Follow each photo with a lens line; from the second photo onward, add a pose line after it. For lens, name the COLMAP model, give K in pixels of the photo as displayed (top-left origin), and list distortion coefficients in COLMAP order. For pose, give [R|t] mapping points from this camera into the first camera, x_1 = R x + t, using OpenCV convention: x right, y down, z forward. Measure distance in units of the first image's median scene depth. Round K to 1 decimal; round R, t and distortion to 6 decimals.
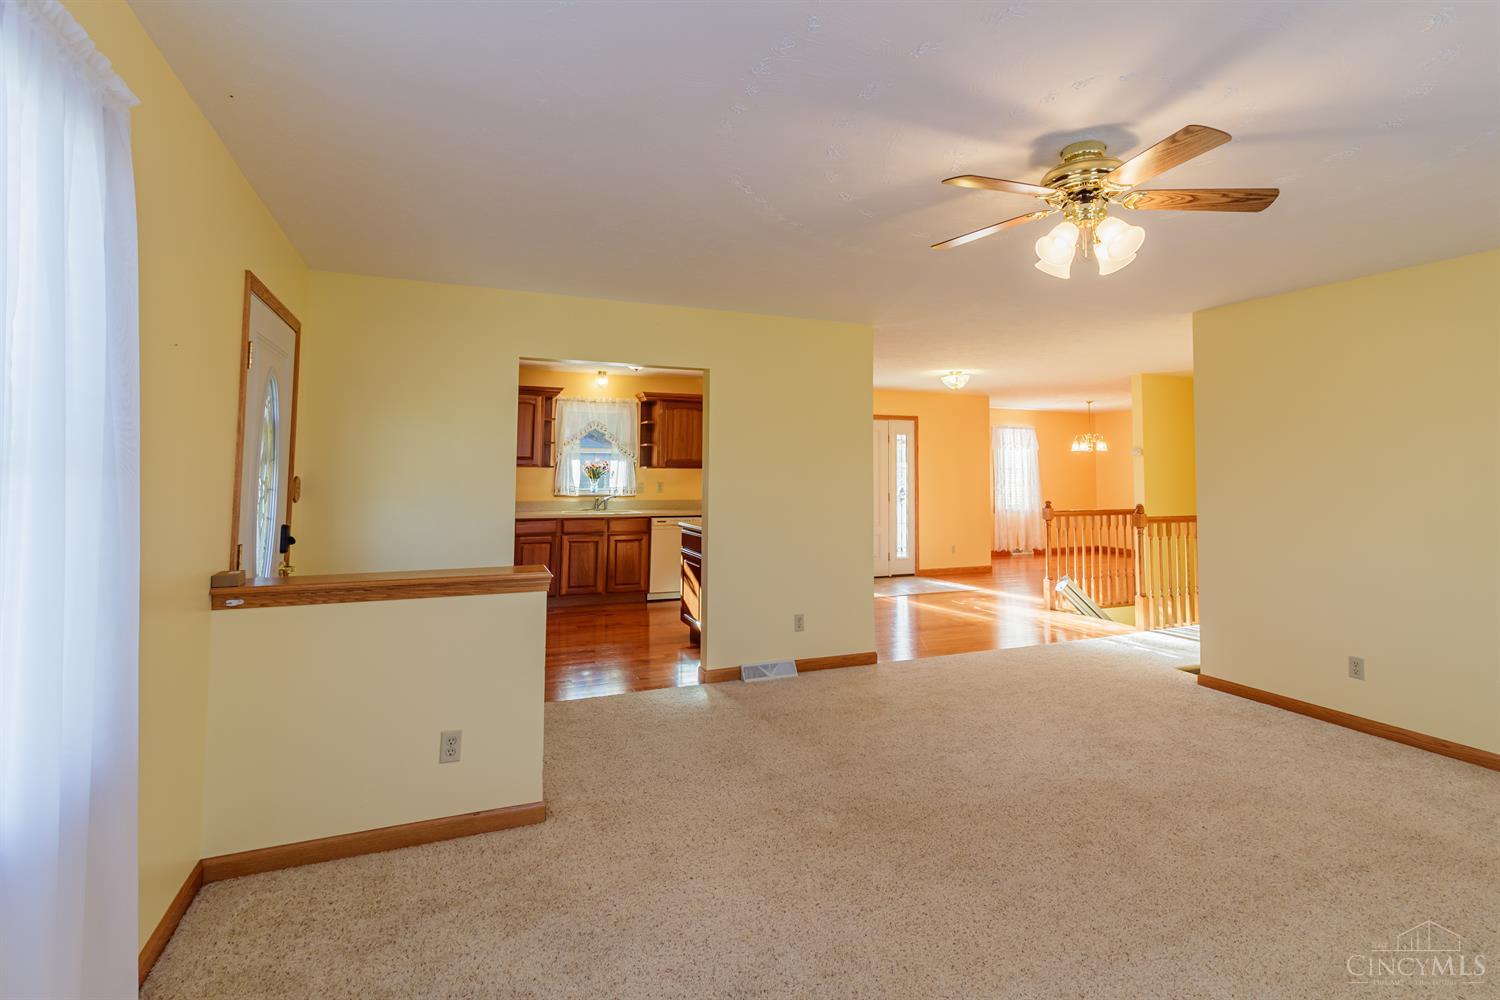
lens RADIAL K [[727.6, 0, 756.3], [0, 727.6, 465.4], [0, 0, 1]] dist [0.000847, 0.000415]
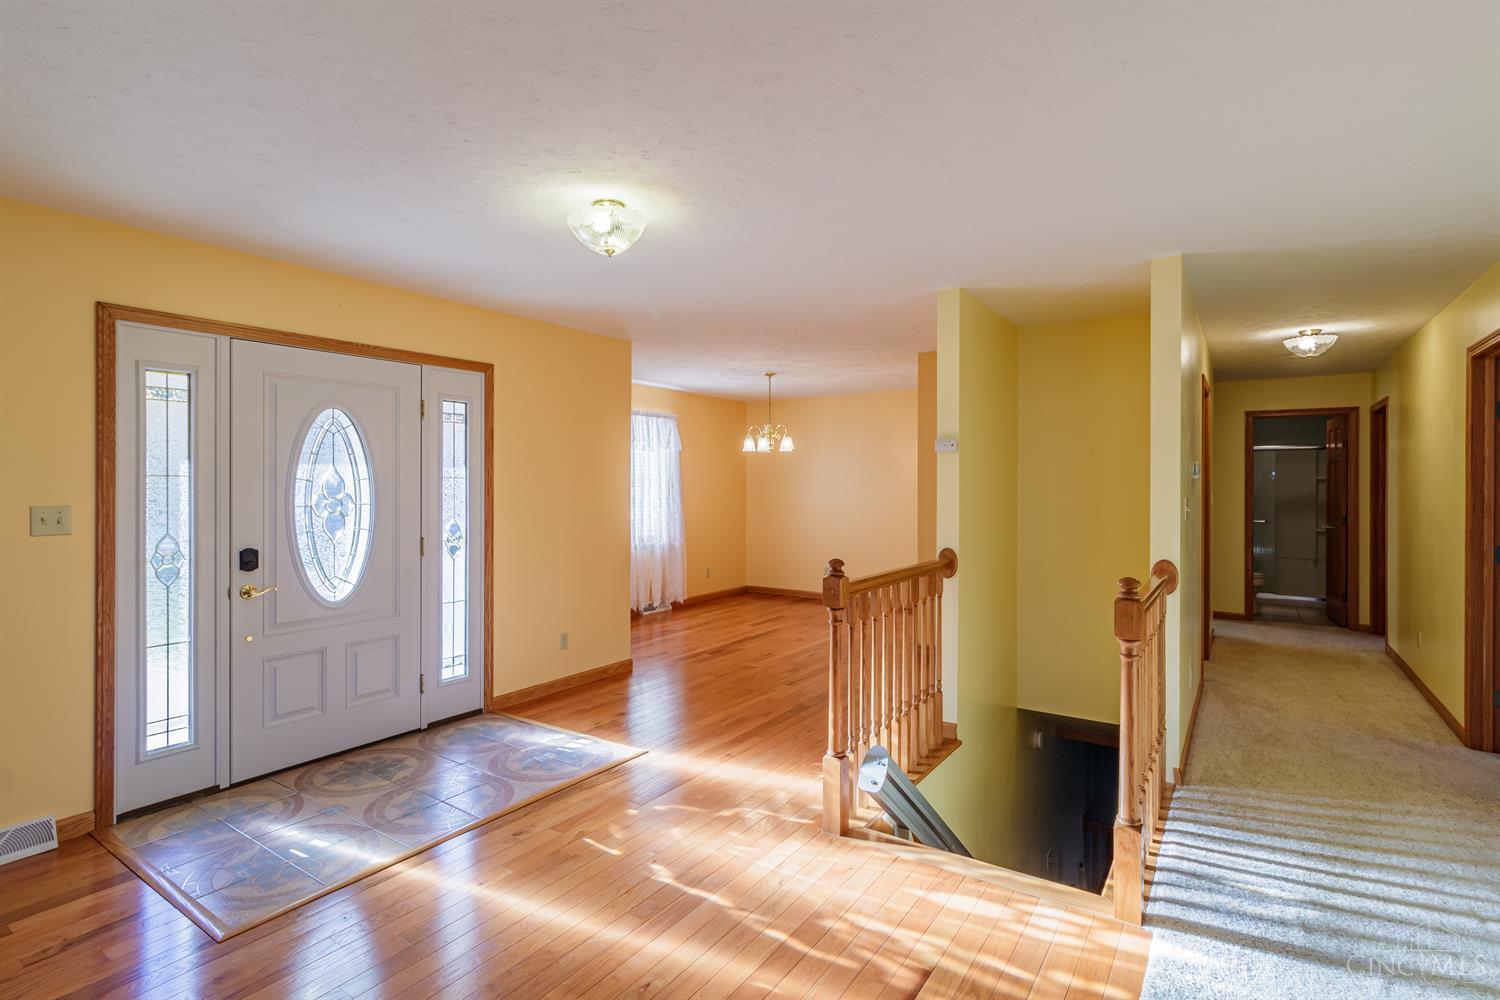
lens RADIAL K [[727.6, 0, 756.3], [0, 727.6, 465.4], [0, 0, 1]] dist [0.000847, 0.000415]
pose [[0.839453, 0.008785, 0.543361, 0.110889], [0.000303, 0.999862, -0.016633, 0.003135], [-0.543432, 0.014127, 0.839334, 0.515924]]
